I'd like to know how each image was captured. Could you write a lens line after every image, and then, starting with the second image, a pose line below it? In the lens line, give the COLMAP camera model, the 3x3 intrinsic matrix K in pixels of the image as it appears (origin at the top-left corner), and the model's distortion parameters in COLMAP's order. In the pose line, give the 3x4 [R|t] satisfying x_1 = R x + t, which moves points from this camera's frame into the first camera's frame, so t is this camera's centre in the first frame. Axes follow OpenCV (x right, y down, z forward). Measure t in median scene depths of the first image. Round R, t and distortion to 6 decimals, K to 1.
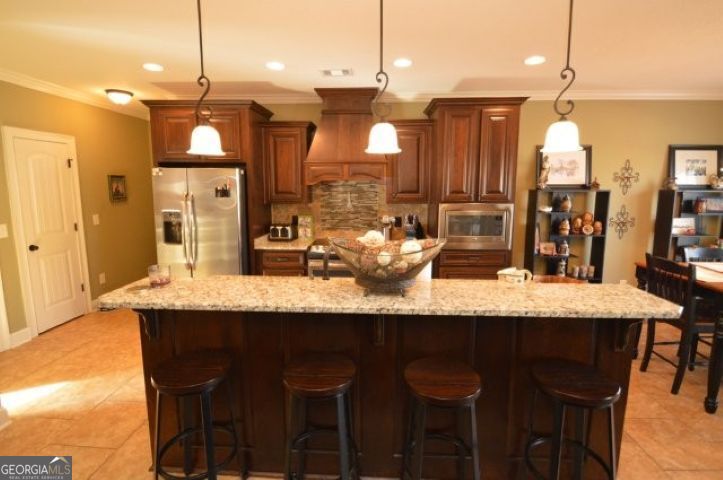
lens RADIAL K [[343.9, 0, 369.7], [0, 343.9, 231.9], [0, 0, 1]] dist [-0.011692, -0.000793]
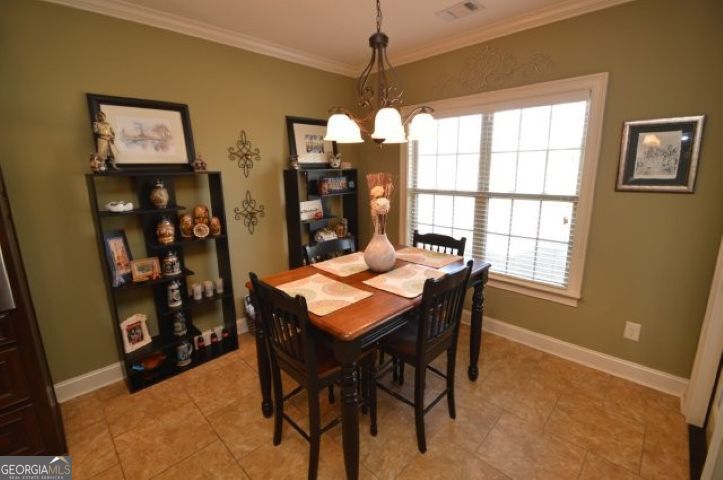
lens RADIAL K [[322.4, 0, 362.5], [0, 322.4, 233.7], [0, 0, 1]] dist [0.003268, -0.010653]
pose [[0.663509, -0.162026, 0.730413, 0.373488], [0.114827, 0.986755, 0.114581, -0.036749], [-0.739304, 0.007846, 0.673326, 0.323381]]
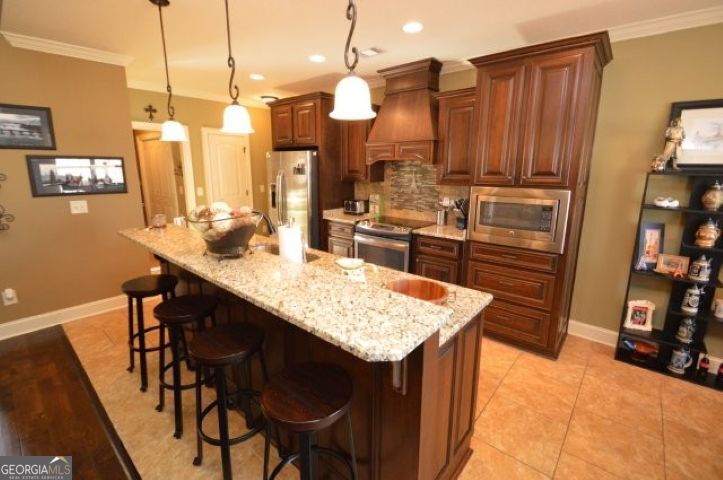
lens RADIAL K [[322.4, 0, 362.5], [0, 322.4, 233.7], [0, 0, 1]] dist [0.003268, -0.010653]
pose [[0.791601, 0.127975, -0.597487, 0.421913], [-0.086548, 0.991446, 0.097690, -0.018048], [0.604878, -0.025620, 0.795906, 0.168459]]
